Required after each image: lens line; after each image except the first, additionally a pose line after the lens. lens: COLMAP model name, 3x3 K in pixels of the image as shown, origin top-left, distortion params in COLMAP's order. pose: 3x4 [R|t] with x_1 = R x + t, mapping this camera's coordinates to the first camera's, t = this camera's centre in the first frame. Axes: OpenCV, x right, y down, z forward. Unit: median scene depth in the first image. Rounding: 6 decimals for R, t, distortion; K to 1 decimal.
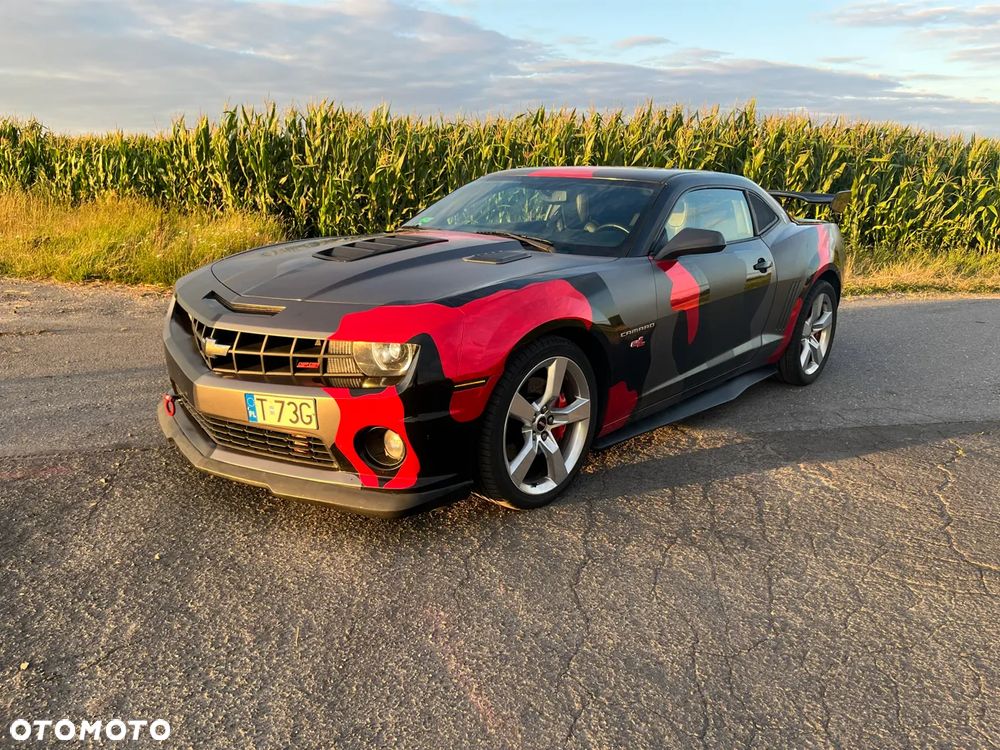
lens RADIAL K [[753.4, 0, 505.2], [0, 753.4, 375.0], [0, 0, 1]] dist [0.064432, -0.085433]
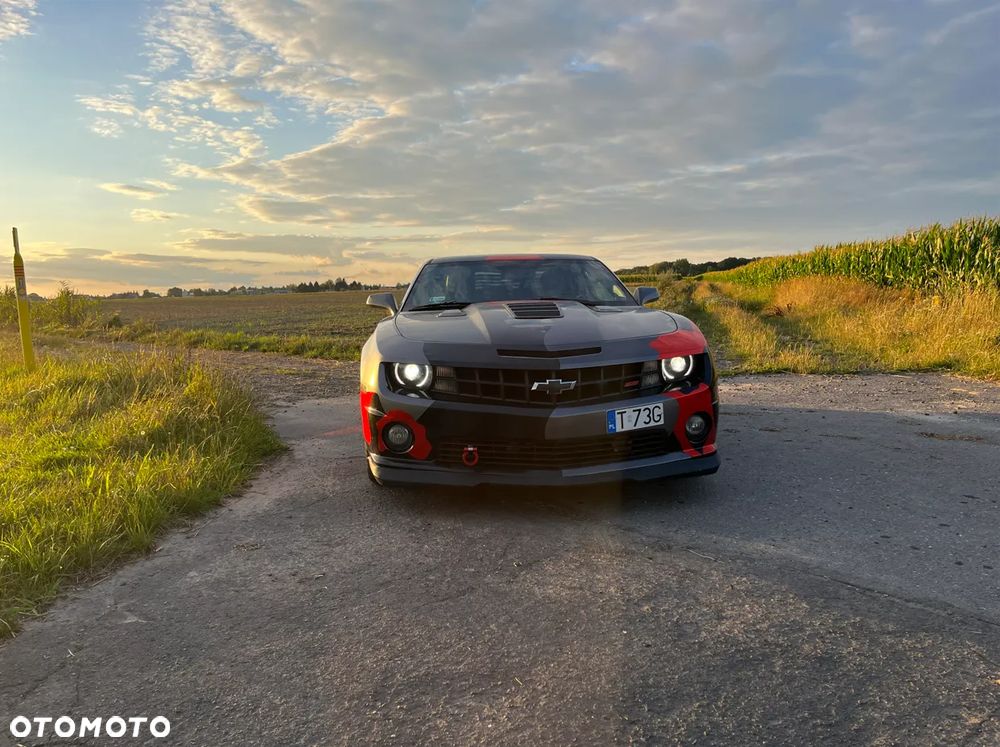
lens RADIAL K [[751.8, 0, 506.0], [0, 751.8, 378.9], [0, 0, 1]] dist [0.066750, -0.087402]
pose [[0.427605, 0.073341, -0.900986, -0.046349], [-0.190162, 0.981698, -0.010339, -0.008420], [0.883738, 0.175754, 0.433725, 0.095656]]
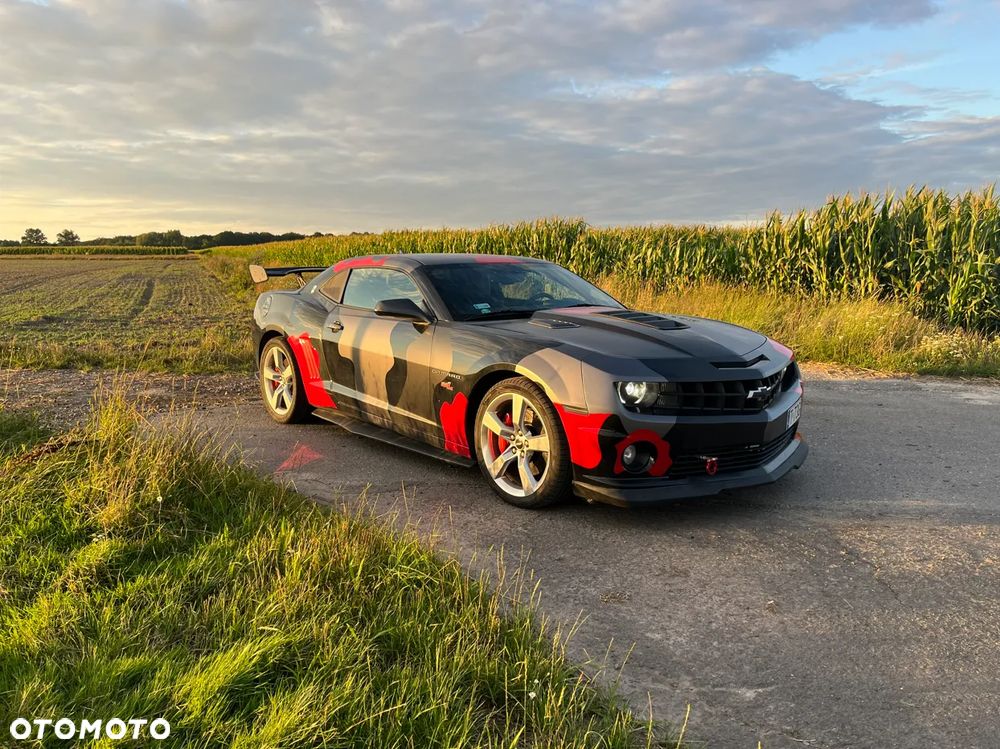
lens RADIAL K [[753.4, 0, 505.2], [0, 753.4, 374.5], [0, 0, 1]] dist [0.064432, -0.085433]
pose [[0.881079, 0.046612, -0.470667, -0.272634], [-0.093839, 0.992577, -0.077365, 0.018950], [0.463568, 0.112331, 0.878912, -0.128934]]
